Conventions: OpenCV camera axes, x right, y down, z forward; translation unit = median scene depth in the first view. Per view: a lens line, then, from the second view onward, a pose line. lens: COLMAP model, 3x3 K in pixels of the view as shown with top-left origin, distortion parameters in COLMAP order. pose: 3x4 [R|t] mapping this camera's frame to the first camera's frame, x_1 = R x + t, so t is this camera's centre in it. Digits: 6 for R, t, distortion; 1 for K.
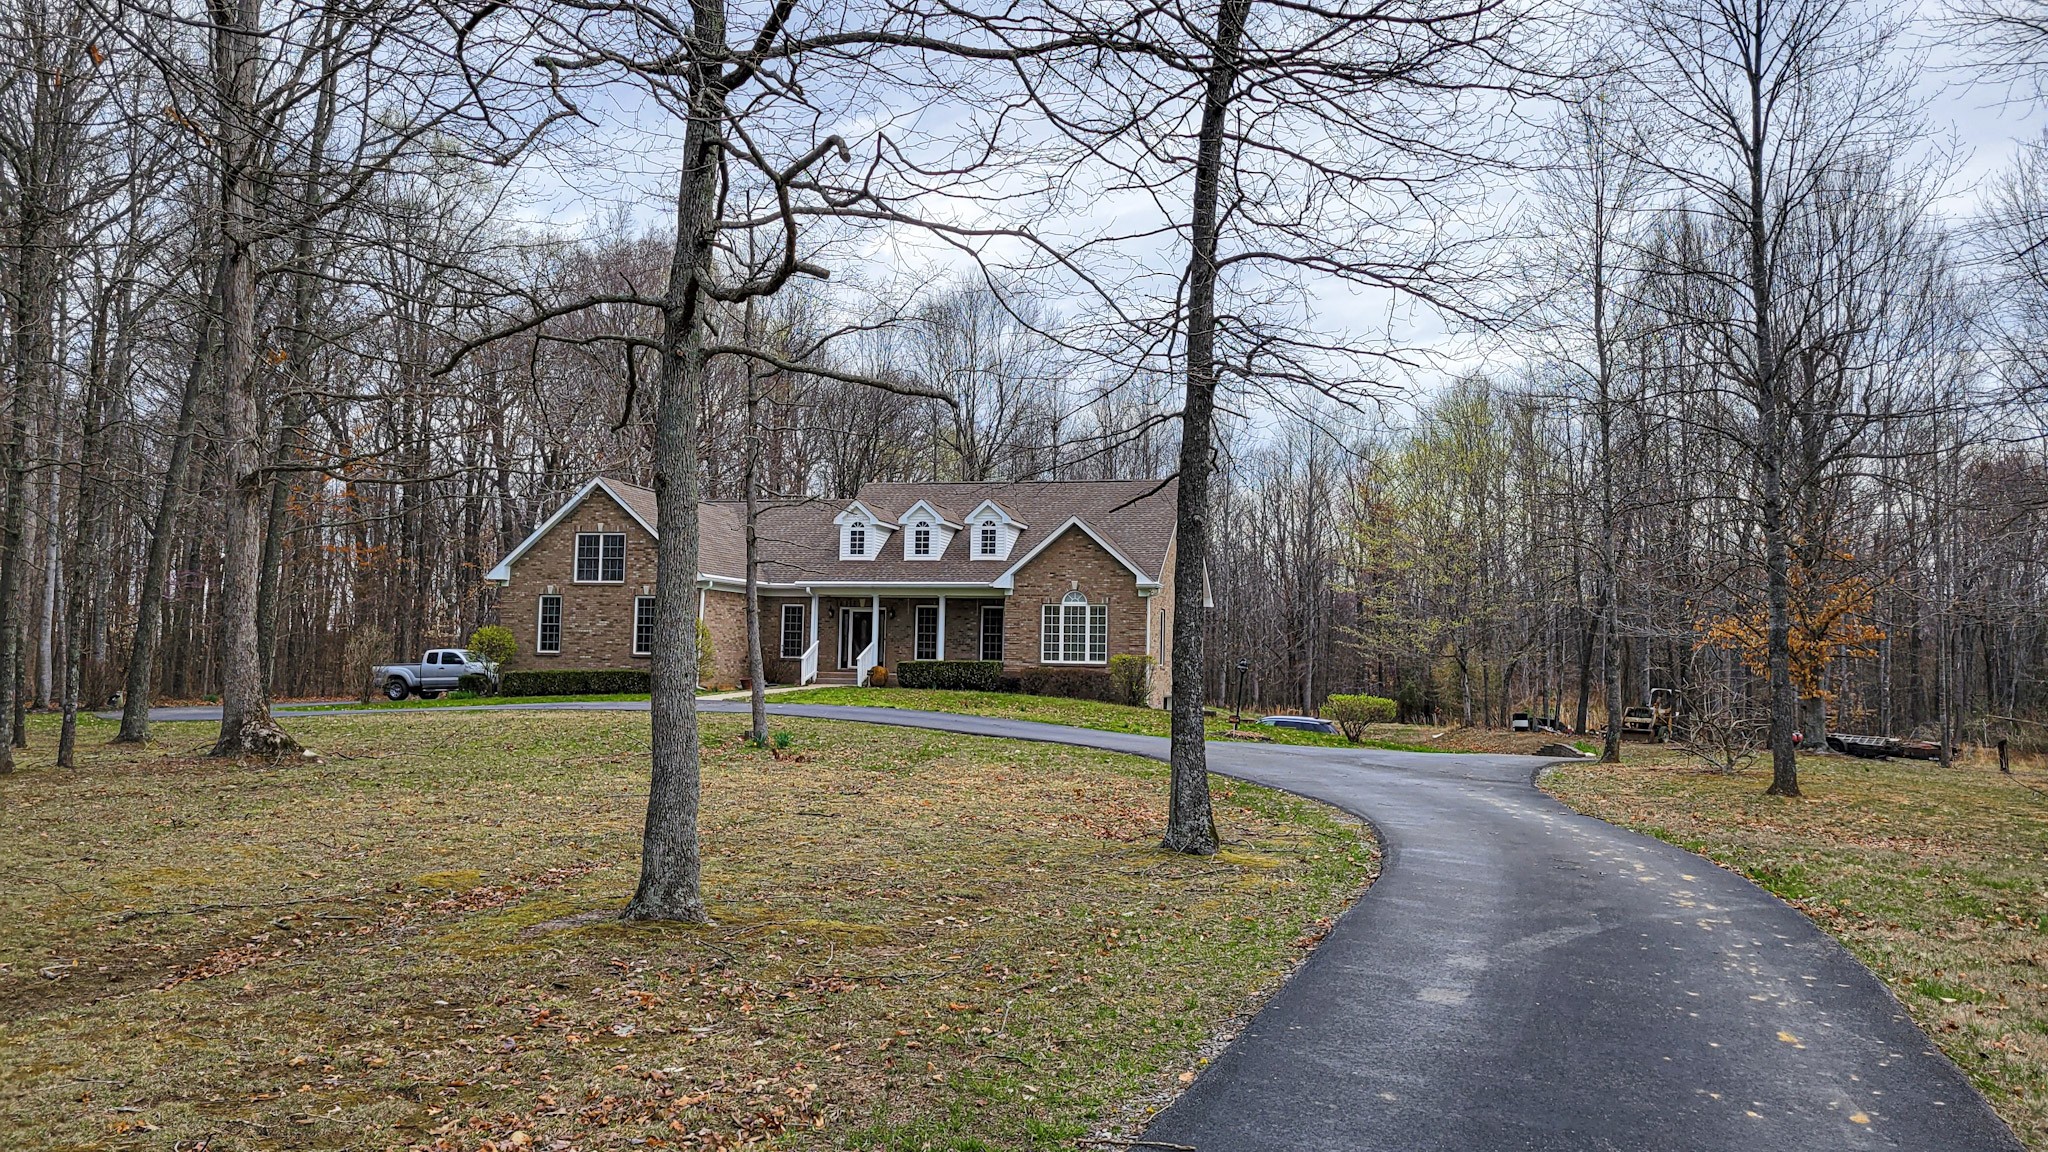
lens RADIAL K [[1512.5, 0, 1024.0], [0, 1512.5, 576.0], [0, 0, 1]] dist [0.045774, -0.000495]
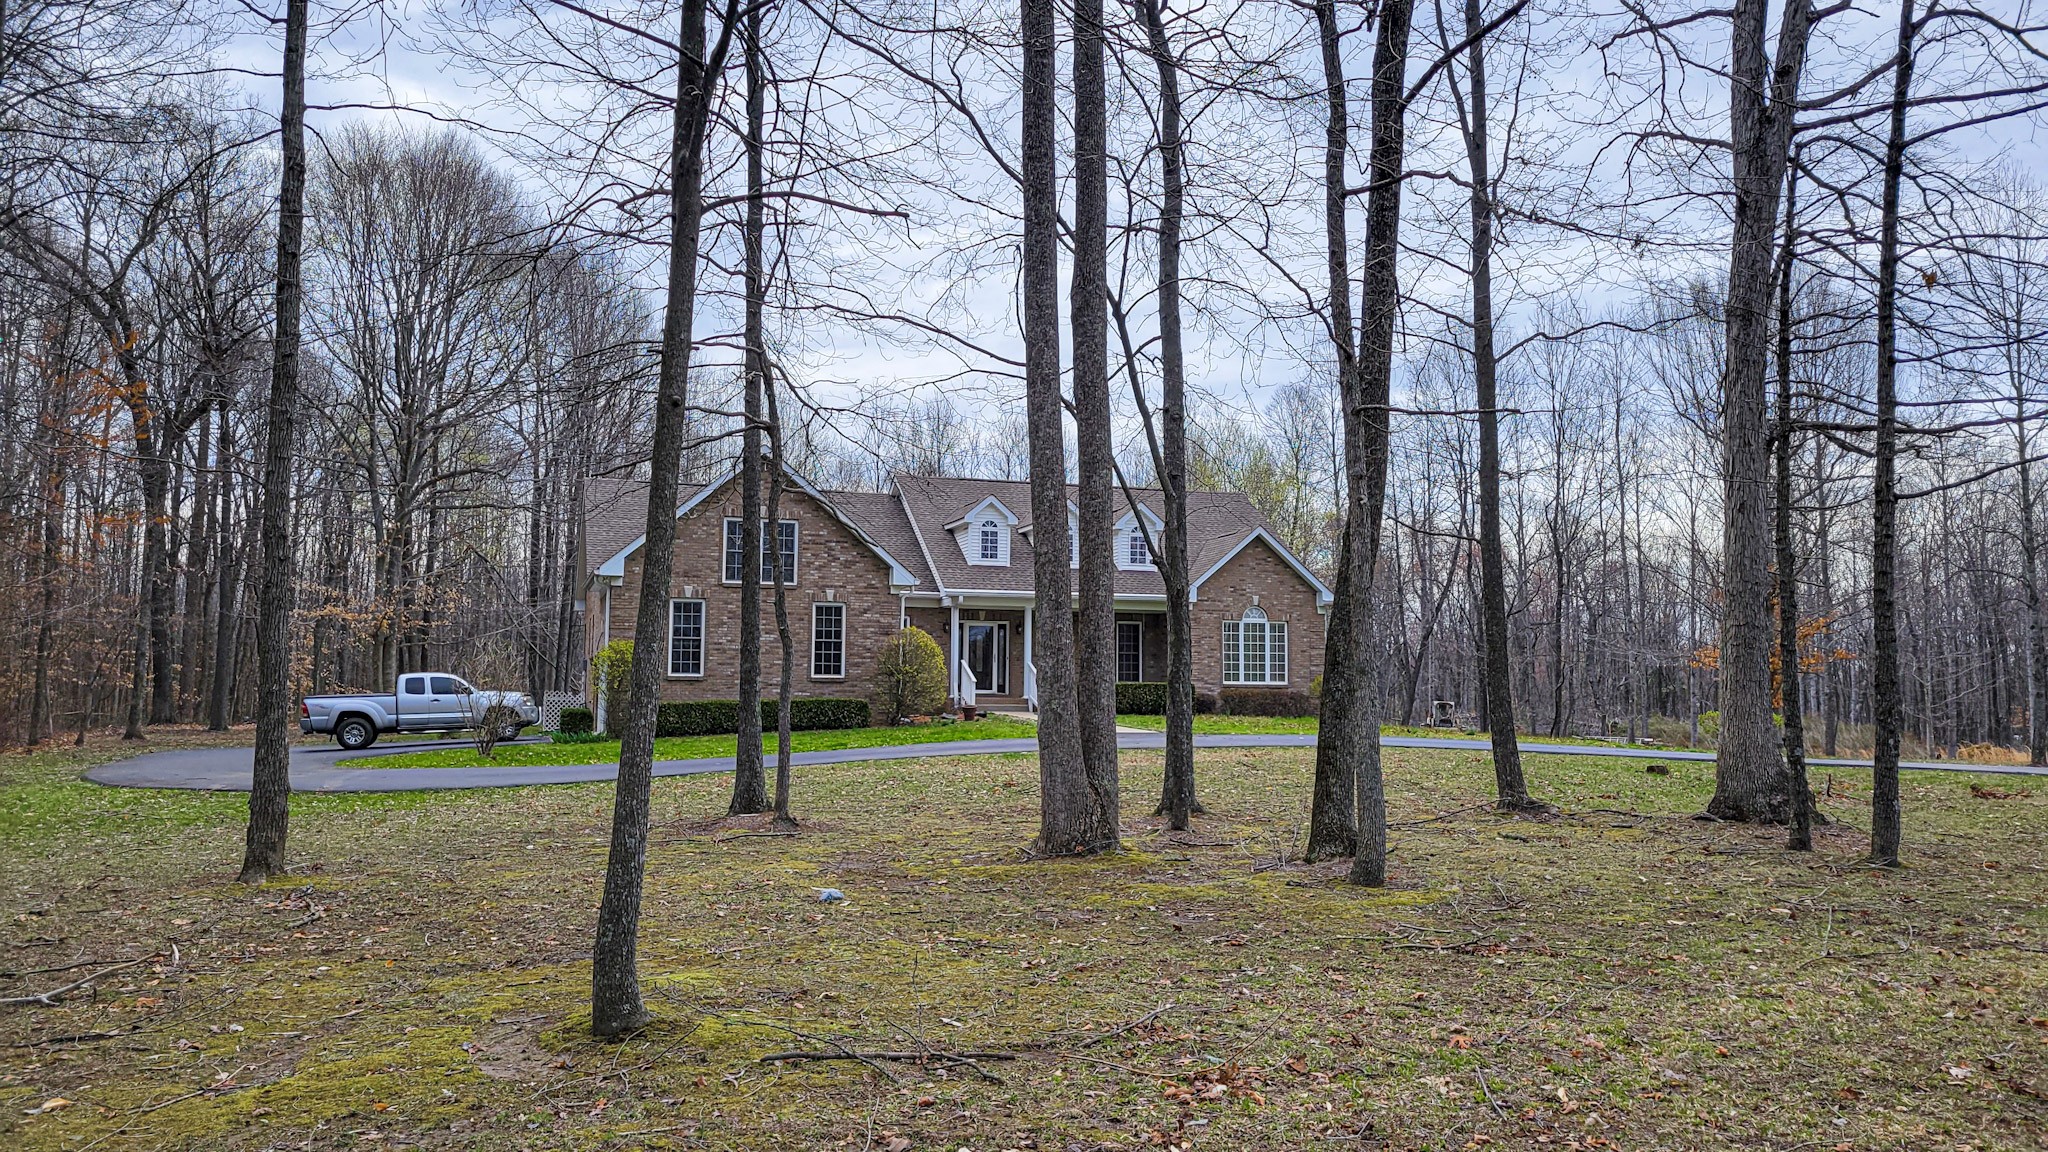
lens RADIAL K [[1518.6, 0, 1024.0], [0, 1518.6, 576.0], [0, 0, 1]] dist [0.012105, 0.003318]
pose [[0.833092, 0.029444, 0.552349, -0.585648], [-0.022219, 0.999558, -0.019772, 0.012333], [-0.552687, 0.004199, 0.833378, 0.290368]]
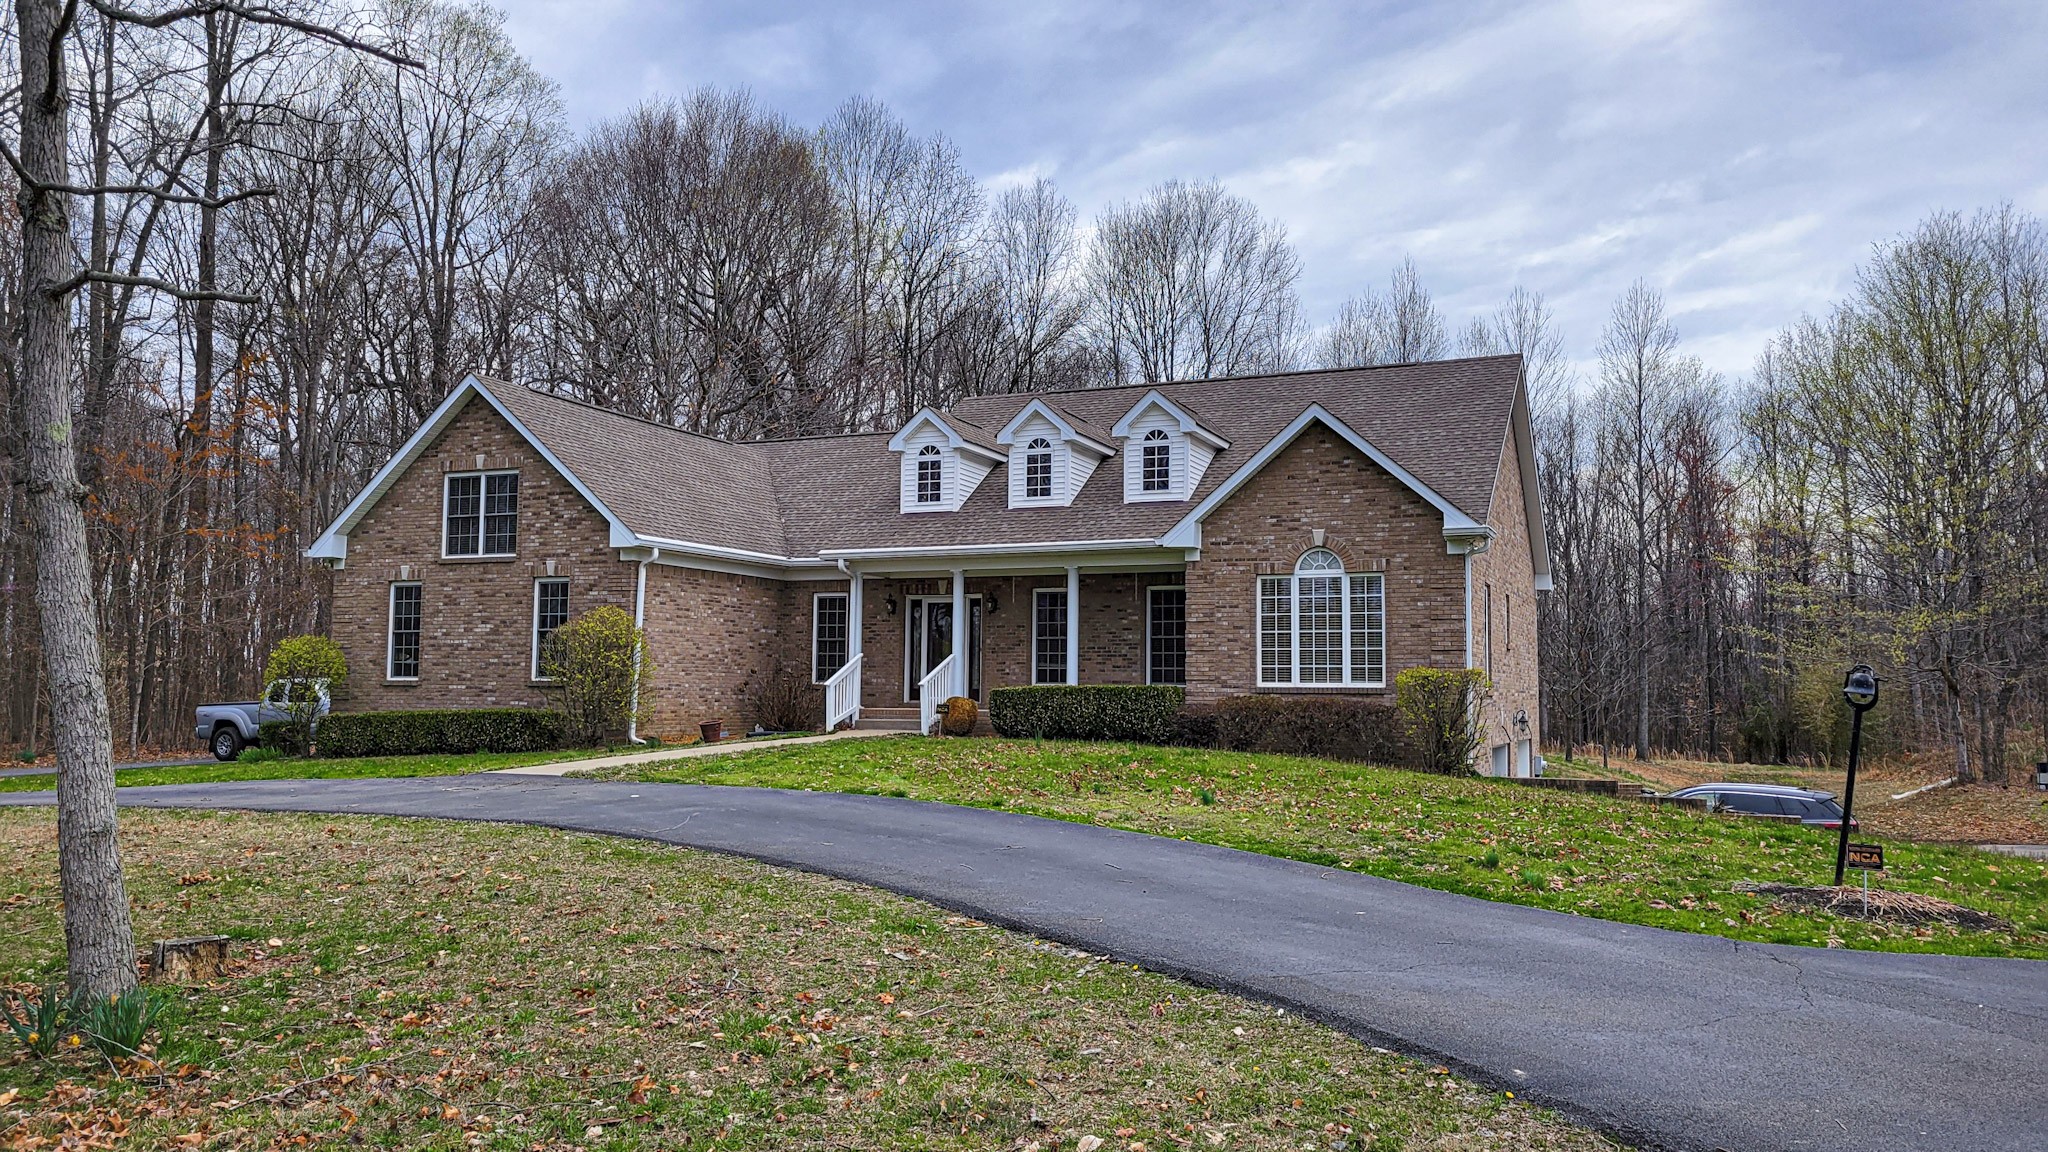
lens RADIAL K [[1524.0, 0, 1024.0], [0, 1524.0, 576.0], [0, 0, 1]] dist [0.057011, -0.001042]
pose [[0.988753, -0.023569, -0.147692, 0.010232], [0.020853, 0.999584, -0.019908, 0.026956], [0.148100, 0.016604, 0.988833, 0.451519]]
